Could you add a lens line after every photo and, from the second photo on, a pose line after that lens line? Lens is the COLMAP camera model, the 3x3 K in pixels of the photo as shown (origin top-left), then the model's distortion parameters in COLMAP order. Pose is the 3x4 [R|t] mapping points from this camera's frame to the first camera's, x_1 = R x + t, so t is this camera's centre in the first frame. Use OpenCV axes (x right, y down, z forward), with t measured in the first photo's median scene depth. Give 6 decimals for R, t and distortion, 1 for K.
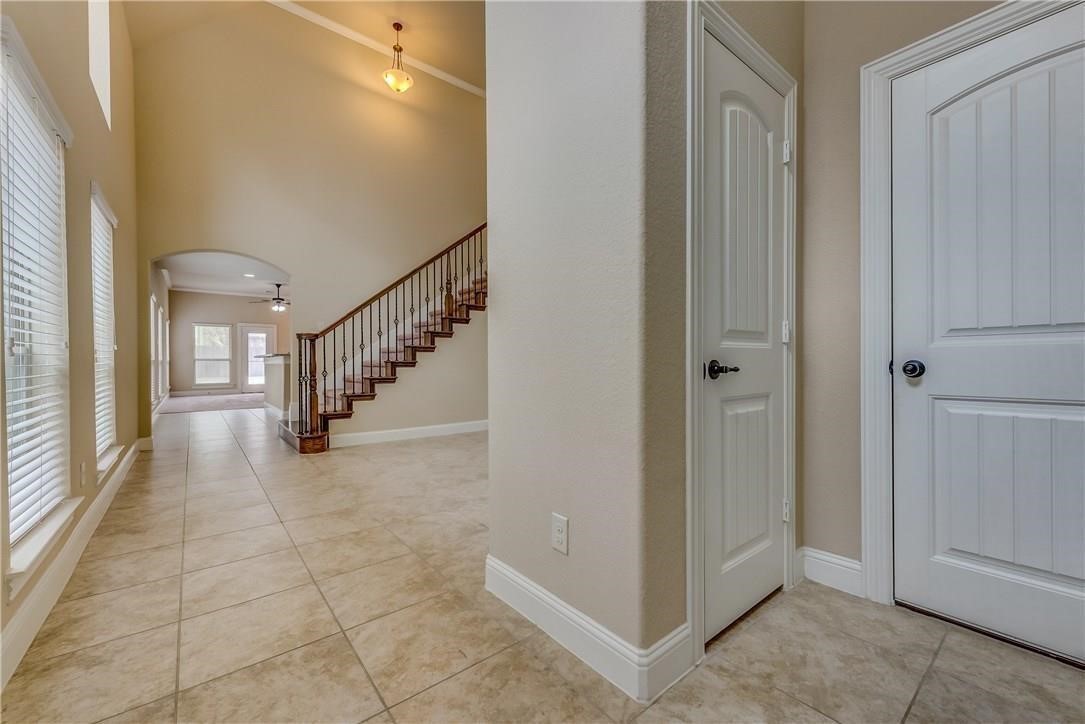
lens RADIAL K [[436.3, 0, 545.2], [0, 436.3, 361.5], [0, 0, 1]] dist [0.004152, -0.000131]
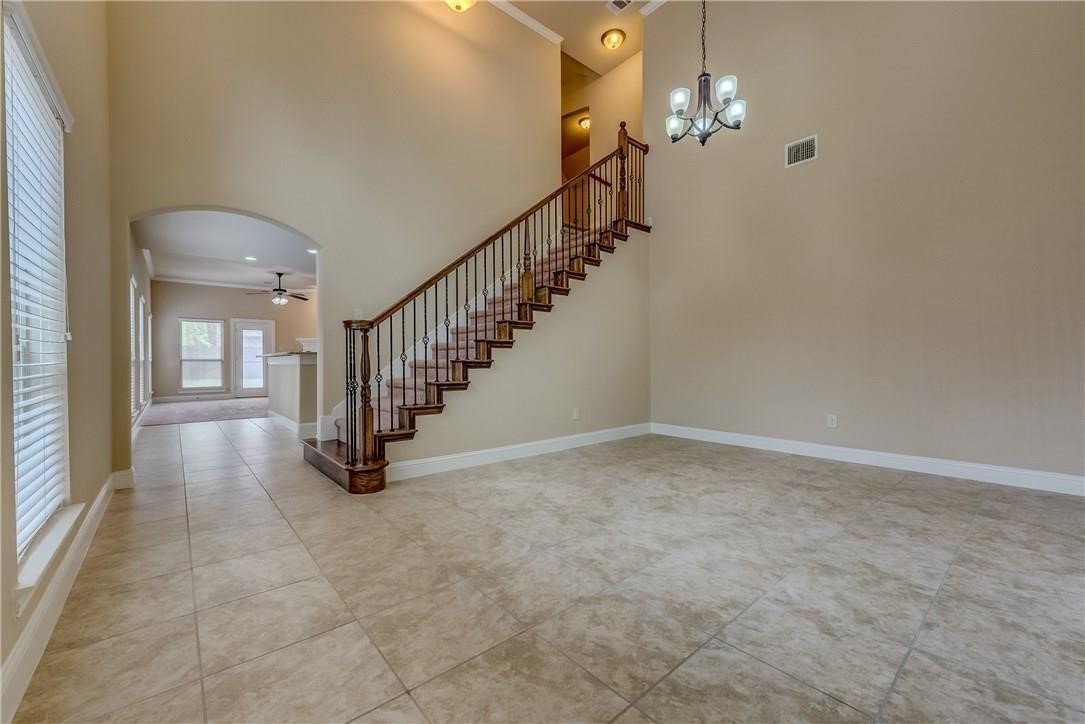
lens RADIAL K [[436.3, 0, 543.2], [0, 436.3, 360.9], [0, 0, 1]] dist [0.004152, -0.000131]
pose [[0.999732, -0.002742, 0.023007, -0.231373], [0.002775, 0.999995, -0.001365, 0.001560], [-0.023003, 0.001429, 0.999734, 0.256640]]
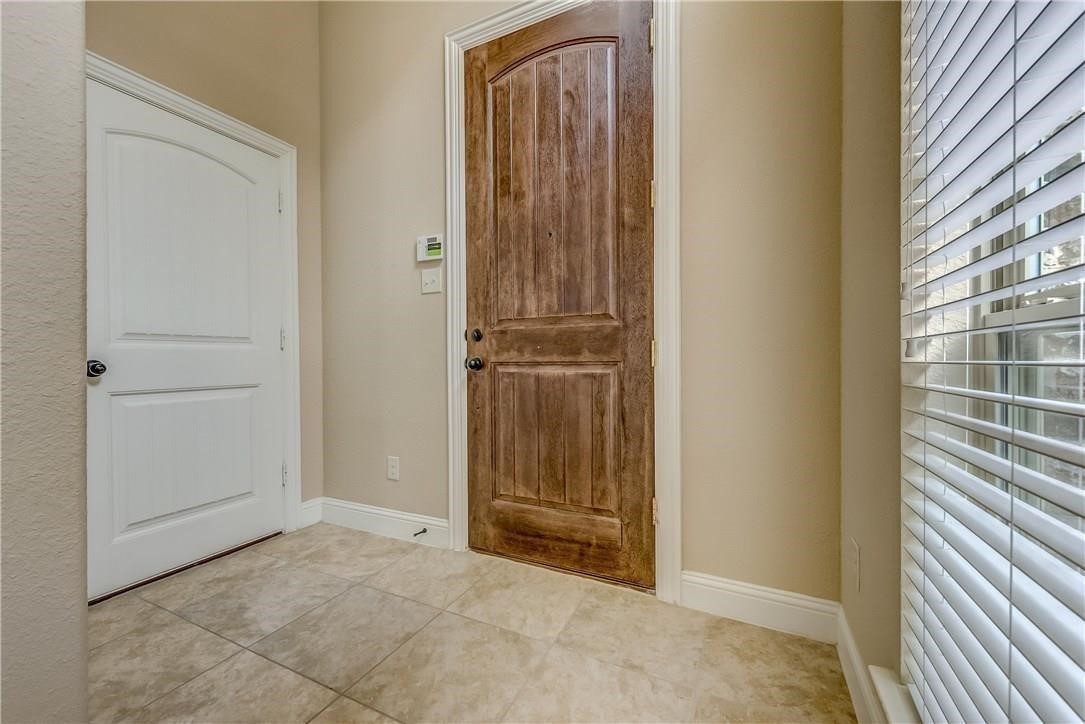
lens RADIAL K [[436.3, 0, 543.7], [0, 436.3, 361.9], [0, 0, 1]] dist [0.004152, -0.000131]
pose [[-0.430612, 0.001725, 0.902536, -0.167666], [0.006766, 0.999976, 0.001317, 0.002121], [-0.902512, 0.006674, -0.430613, 0.151218]]
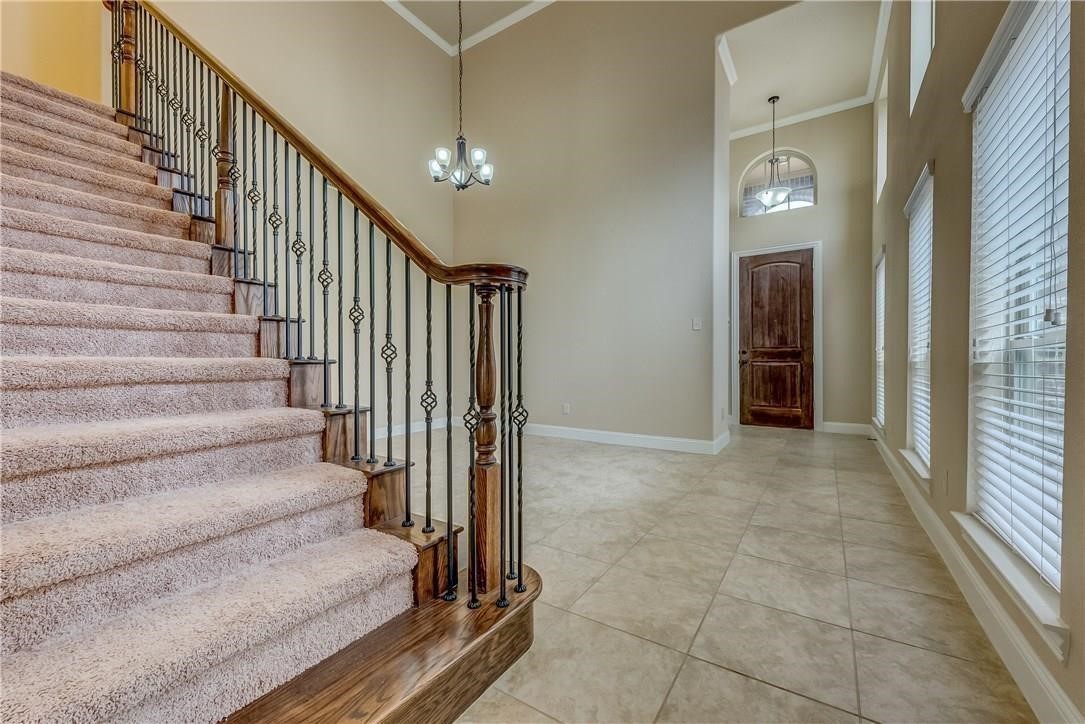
lens RADIAL K [[436.3, 0, 534.3], [0, 436.3, 362.3], [0, 0, 1]] dist [0.004152, -0.000131]
pose [[-0.299435, 0.000260, 0.954117, -0.749543], [0.006438, 0.999978, 0.001748, -0.000461], [-0.954095, 0.006666, -0.299430, 0.939754]]
